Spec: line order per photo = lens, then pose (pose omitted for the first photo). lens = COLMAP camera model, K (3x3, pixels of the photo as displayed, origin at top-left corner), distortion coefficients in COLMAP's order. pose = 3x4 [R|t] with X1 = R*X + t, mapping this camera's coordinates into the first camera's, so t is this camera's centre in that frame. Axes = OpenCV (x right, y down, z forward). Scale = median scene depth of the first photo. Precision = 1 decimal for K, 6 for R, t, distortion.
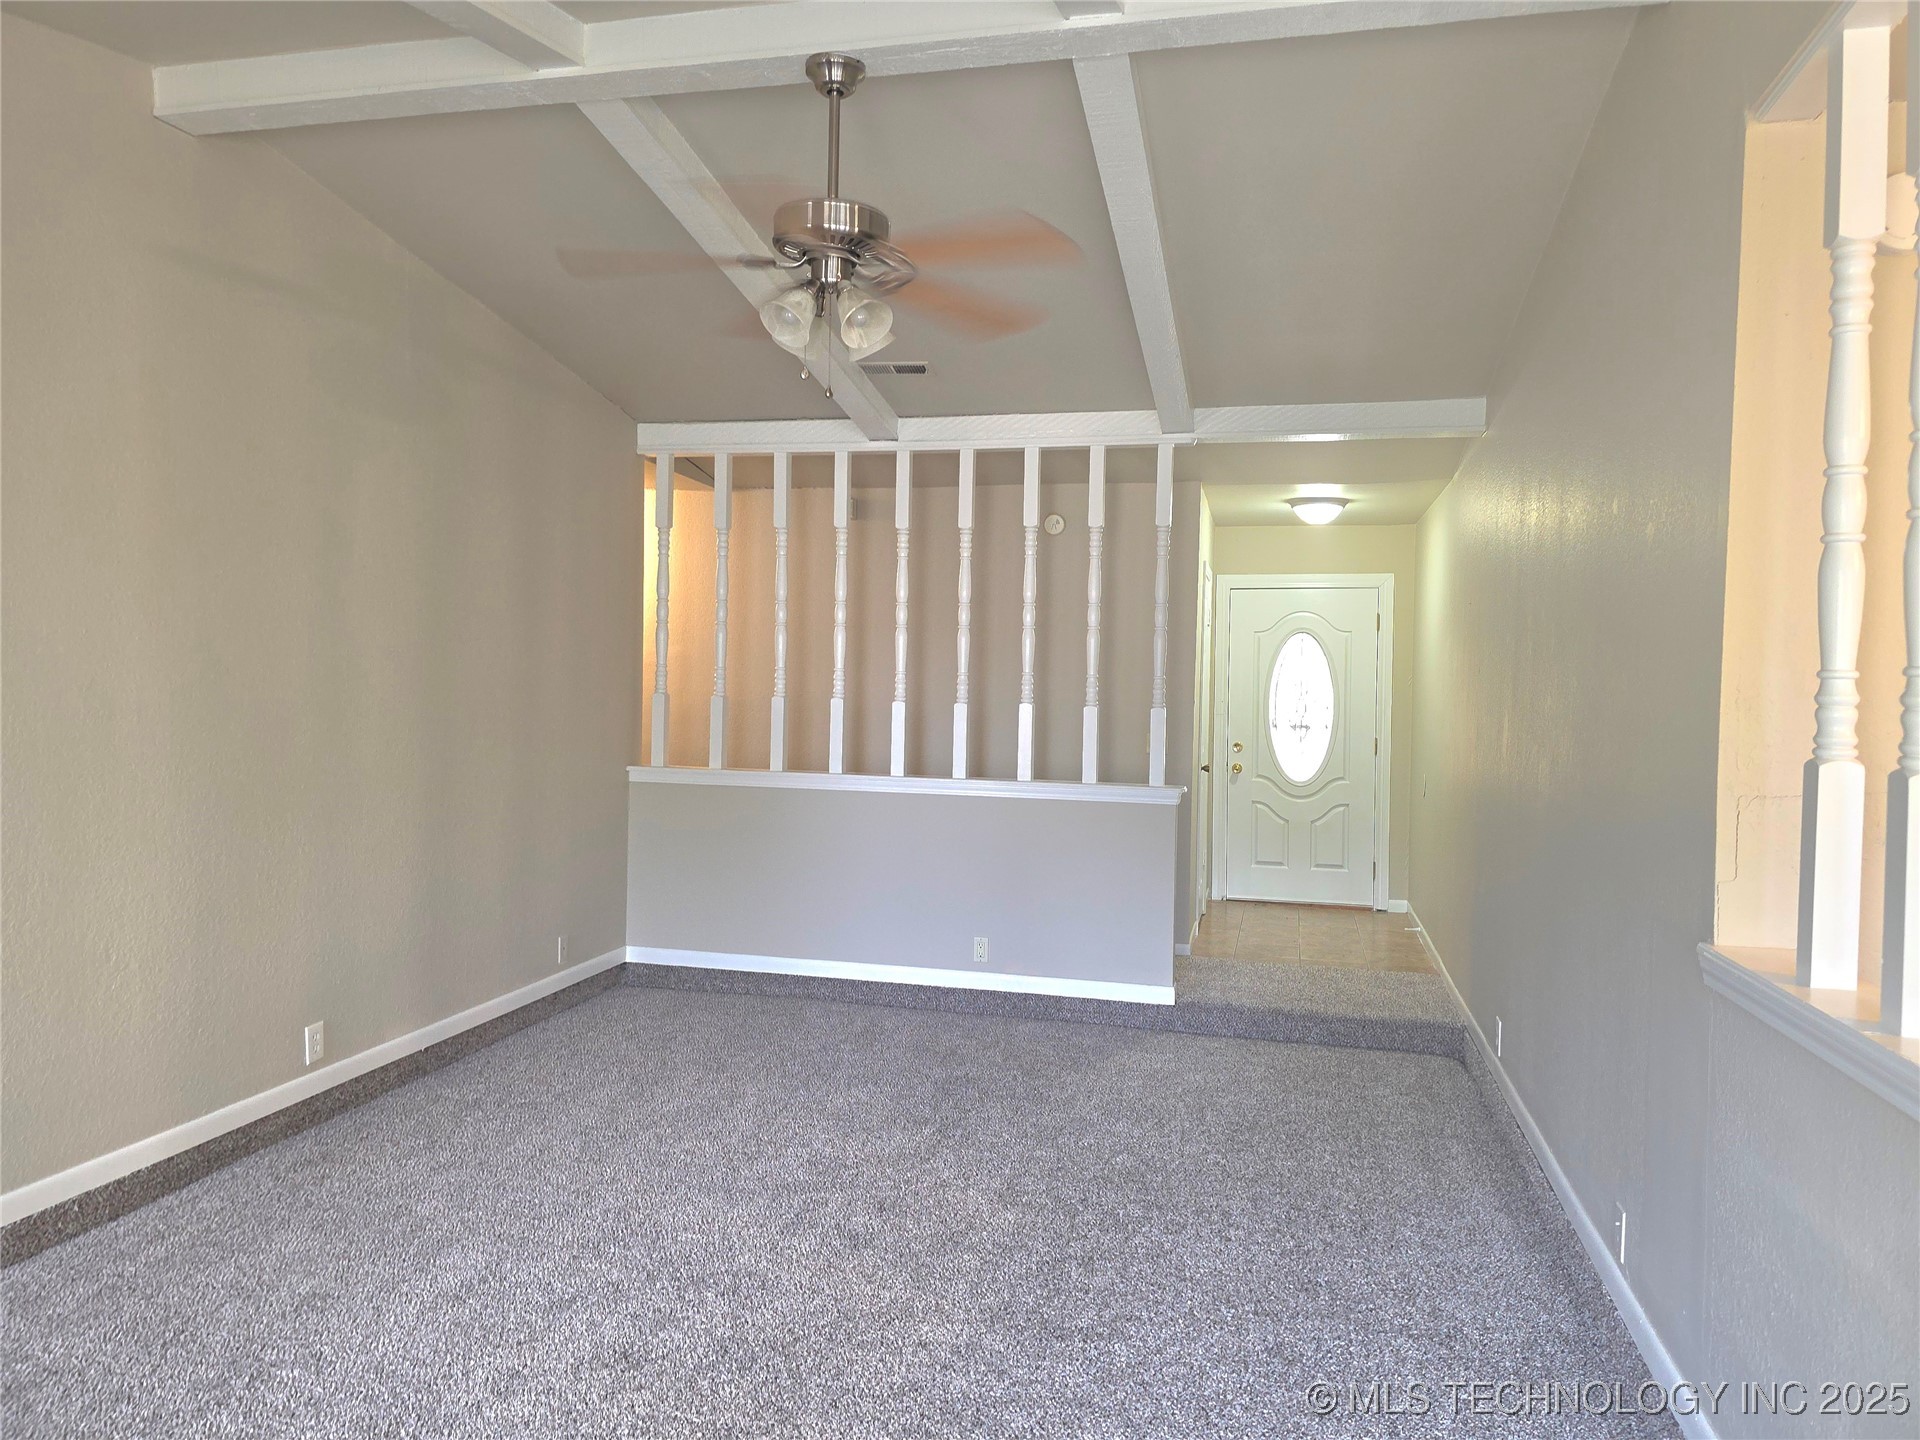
lens RADIAL K [[1280.8, 0, 957.1], [0, 1280.8, 705.8], [0, 0, 1]] dist [0.072618, -0.067835]
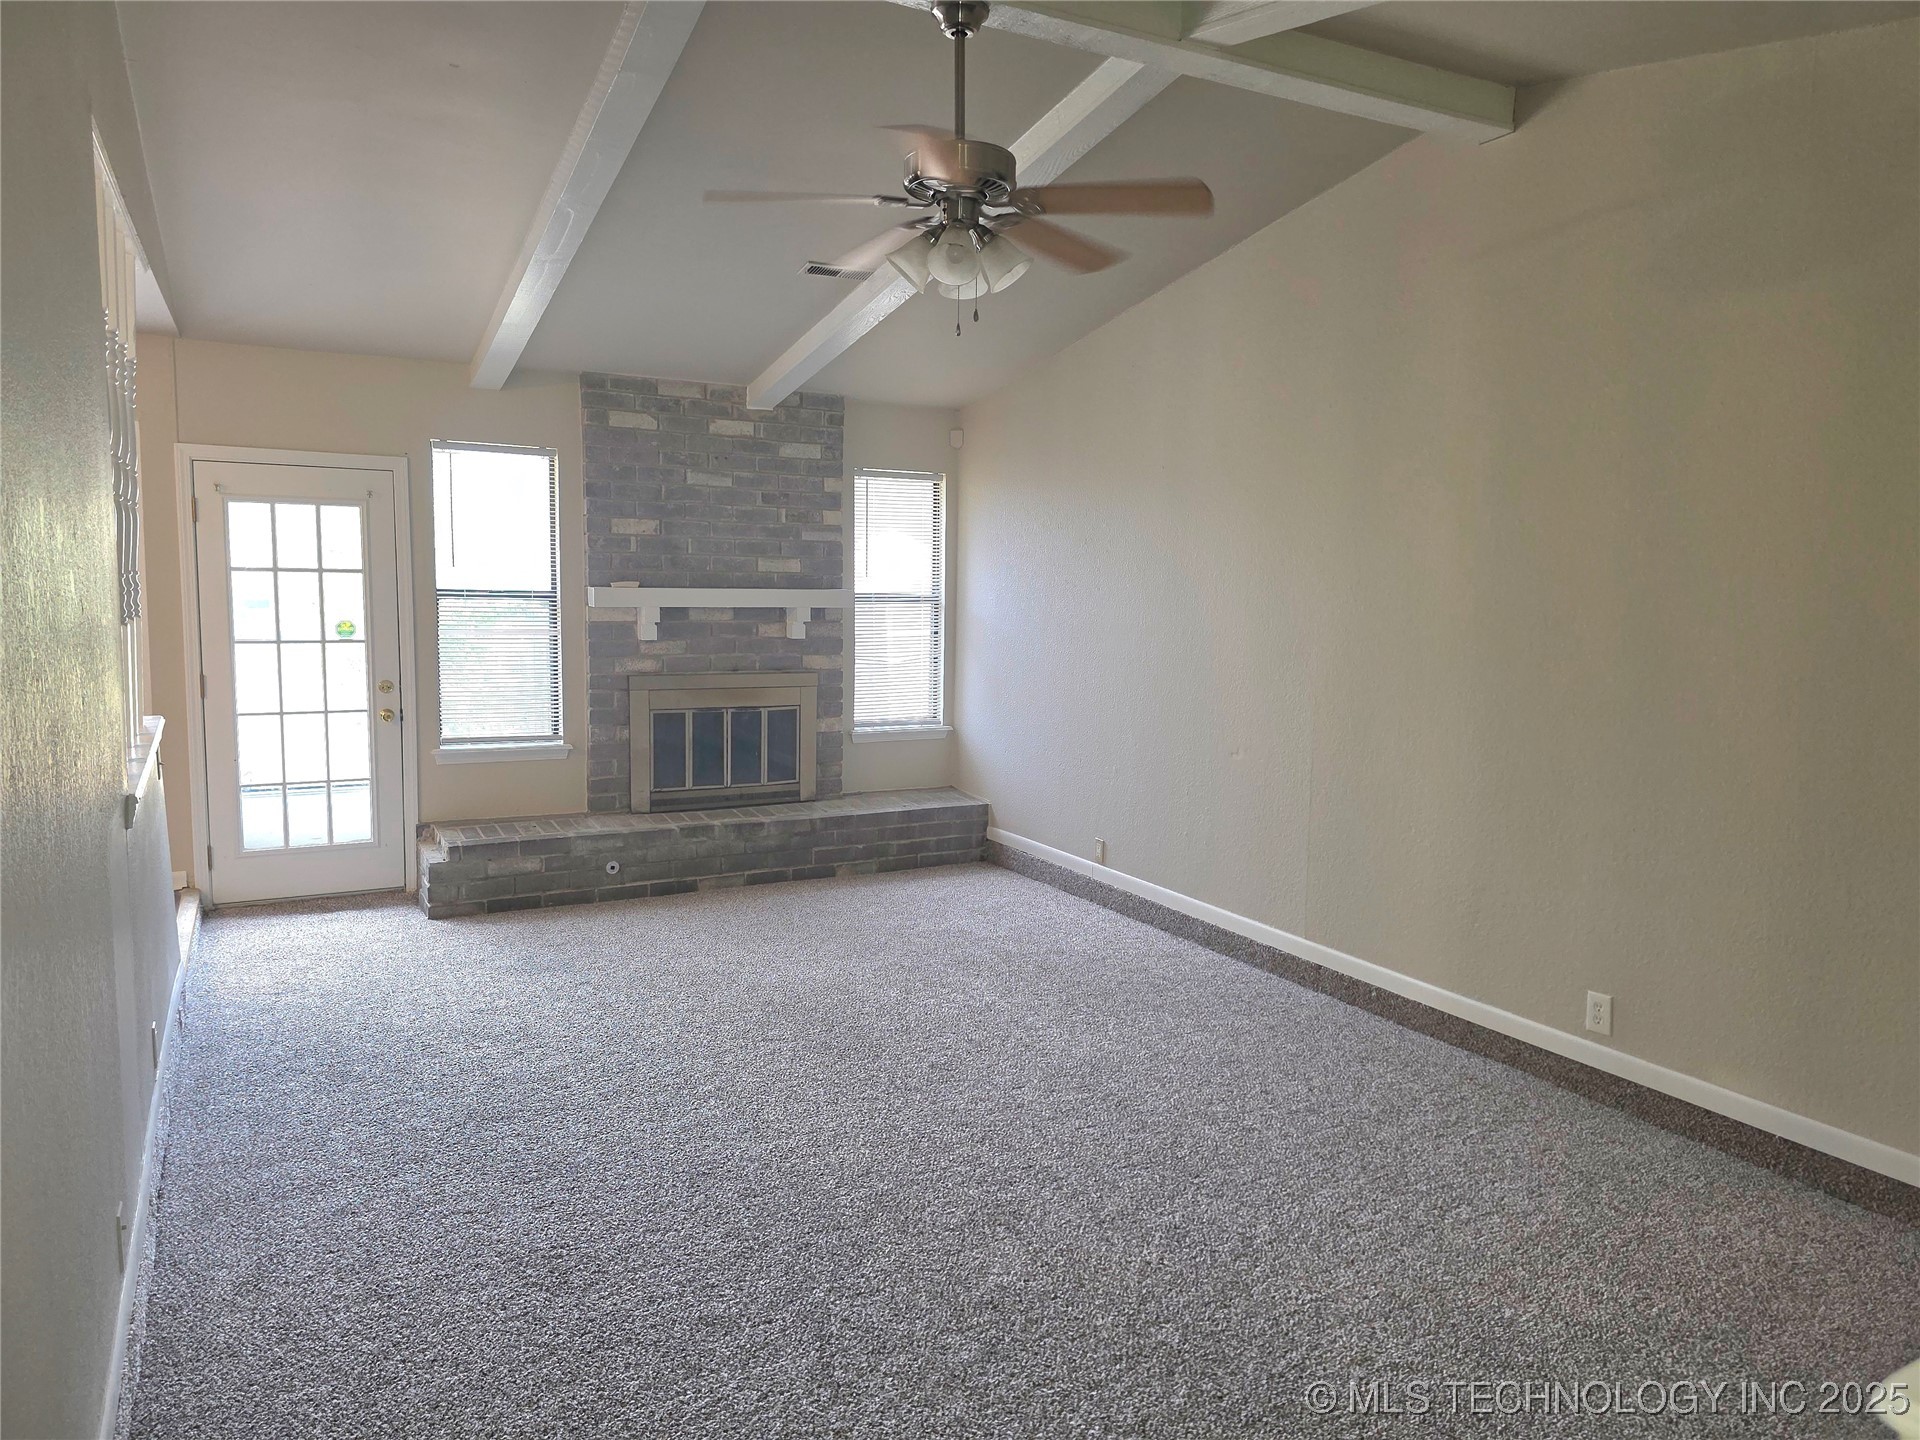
lens RADIAL K [[1280.8, 0, 972.8], [0, 1280.8, 711.0], [0, 0, 1]] dist [0.072618, -0.067835]
pose [[-0.732903, 0.007365, -0.680293, 0.439143], [-0.069157, 0.993955, 0.085265, -0.006640], [0.676809, 0.109538, -0.727964, 1.248567]]
